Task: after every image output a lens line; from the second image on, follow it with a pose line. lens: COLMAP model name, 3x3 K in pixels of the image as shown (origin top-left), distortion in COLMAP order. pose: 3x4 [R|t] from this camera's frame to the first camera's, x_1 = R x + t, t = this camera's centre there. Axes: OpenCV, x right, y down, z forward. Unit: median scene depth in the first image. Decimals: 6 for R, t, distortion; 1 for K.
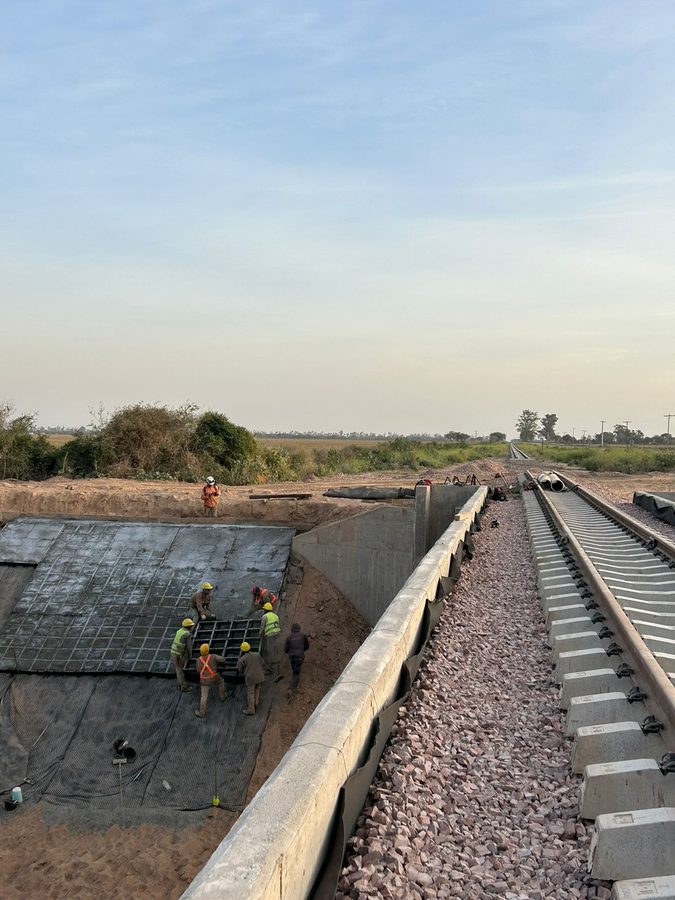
lens RADIAL K [[1056.0, 0, 337.6], [0, 1056.0, 434.3], [0, 0, 1]] dist [0.012370, -0.017565]
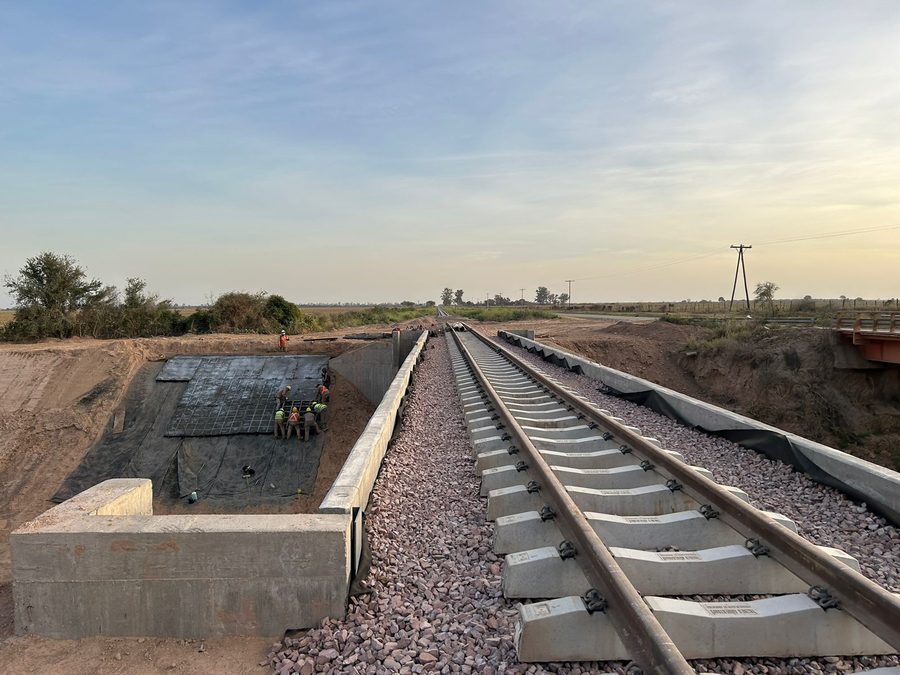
lens RADIAL K [[1056.0, 0, 450.0], [0, 1056.0, 337.5], [0, 0, 1]] dist [0.012370, -0.017565]
pose [[0.984009, -0.033636, 0.174915, -0.152462], [0.025574, 0.998513, 0.048144, -0.029756], [-0.176275, -0.042900, 0.983406, -0.889596]]
